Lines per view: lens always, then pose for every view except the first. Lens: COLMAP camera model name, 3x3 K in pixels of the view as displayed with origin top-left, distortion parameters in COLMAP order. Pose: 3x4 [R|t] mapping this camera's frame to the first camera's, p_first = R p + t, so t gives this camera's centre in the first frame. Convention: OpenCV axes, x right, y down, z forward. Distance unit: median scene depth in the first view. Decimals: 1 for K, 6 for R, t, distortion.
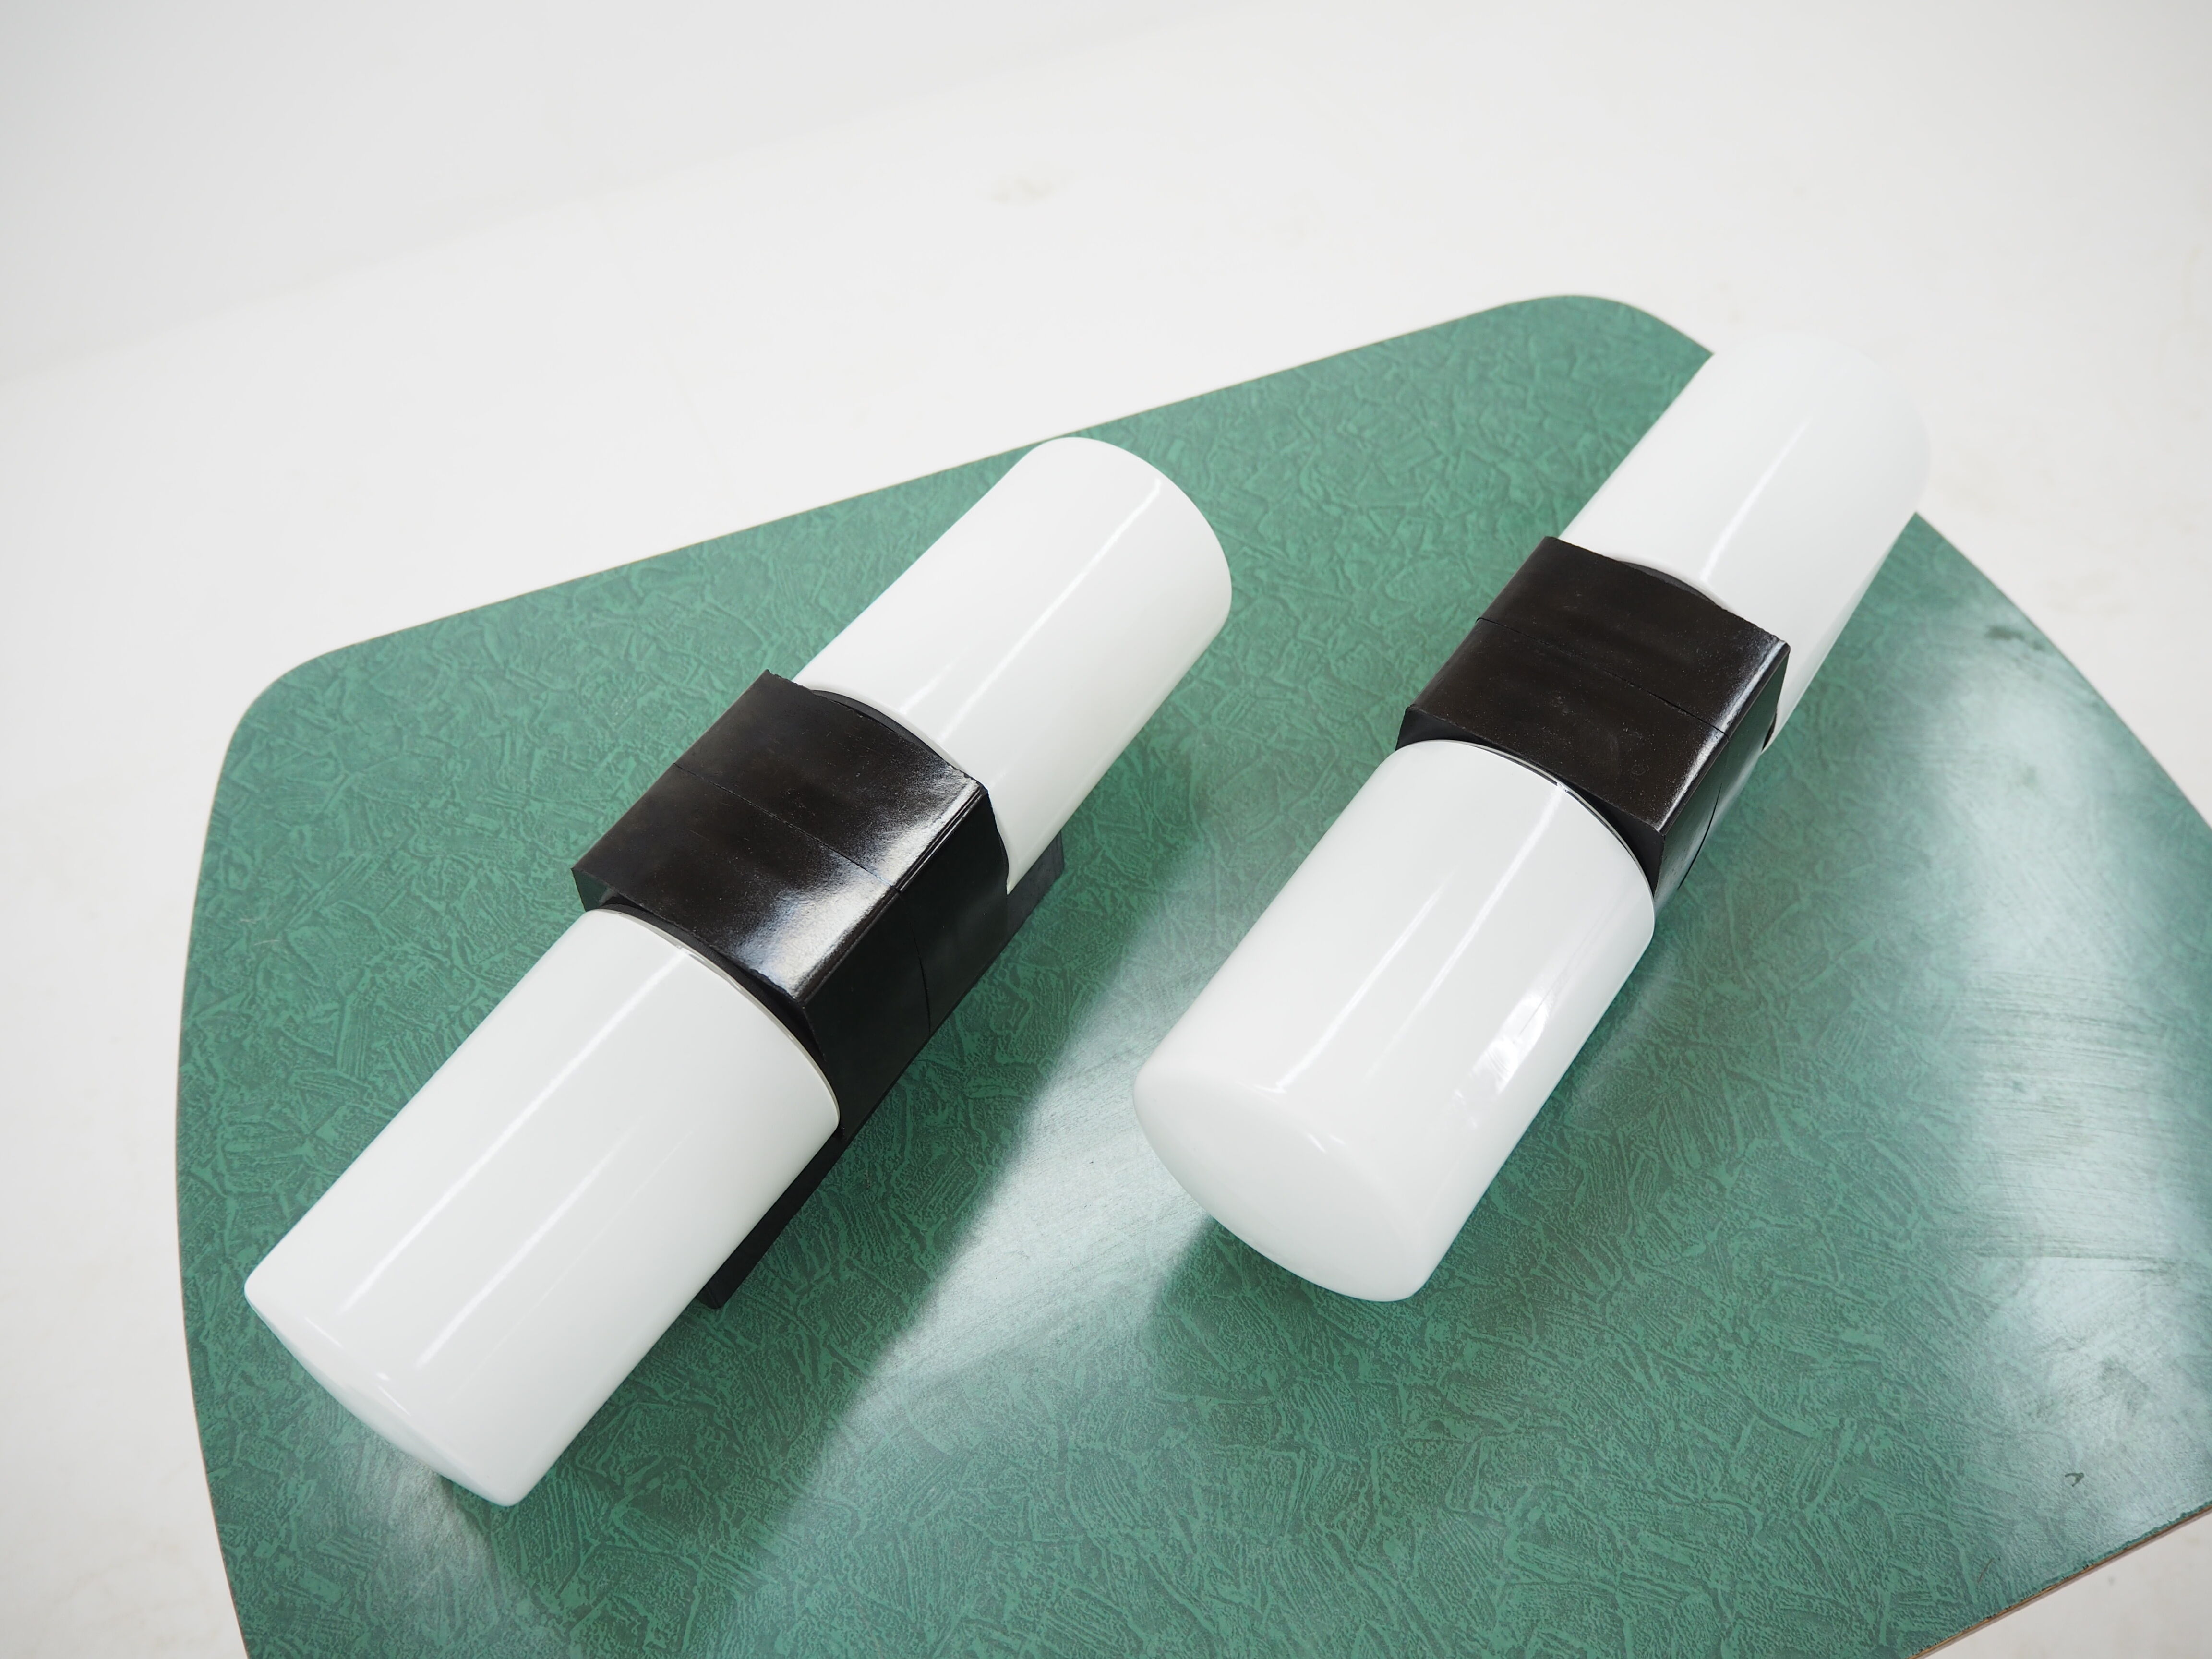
lens RADIAL K [[1868.1, 0, 1099.9], [0, 1868.1, 821.6], [0, 0, 1]] dist [-0.013552, 0.011539]
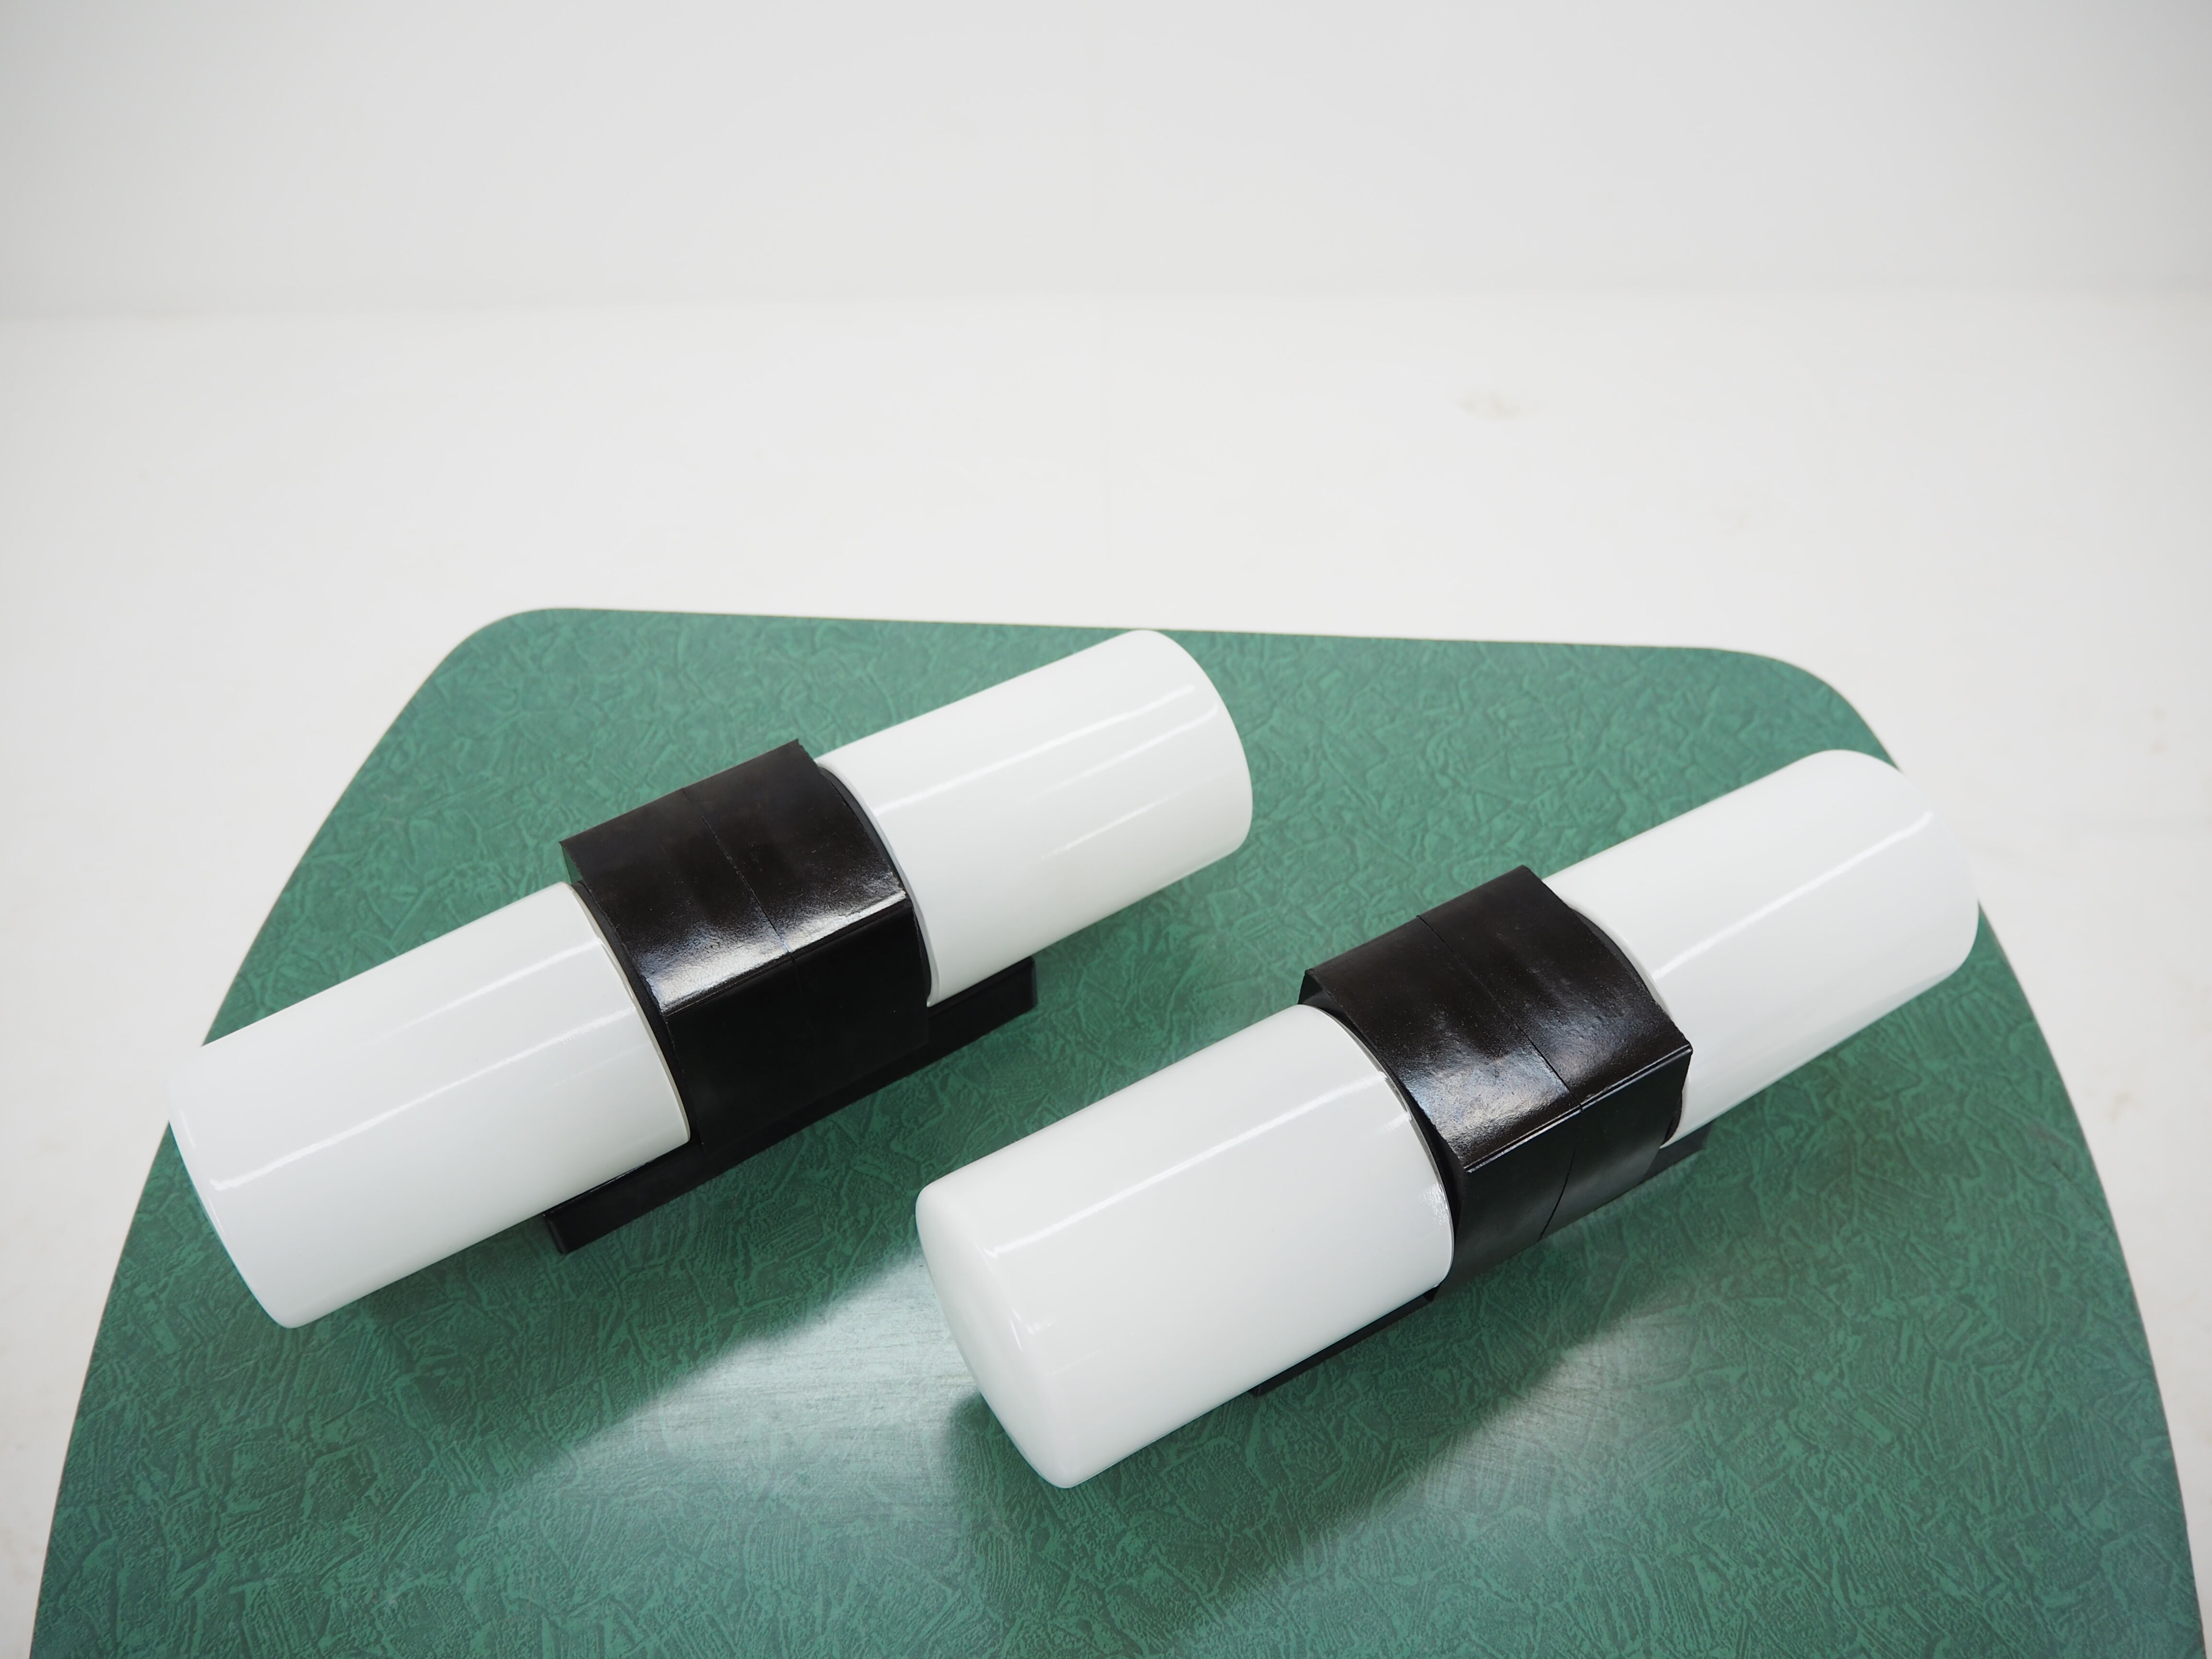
lens RADIAL K [[1868.1, 0, 1103.6], [0, 1868.1, 837.2], [0, 0, 1]] dist [-0.013552, 0.011539]
pose [[0.910878, 0.337679, -0.237221, 0.271440], [-0.351860, 0.935862, -0.018889, -0.067956], [0.215628, 0.100674, 0.971272, -0.050750]]
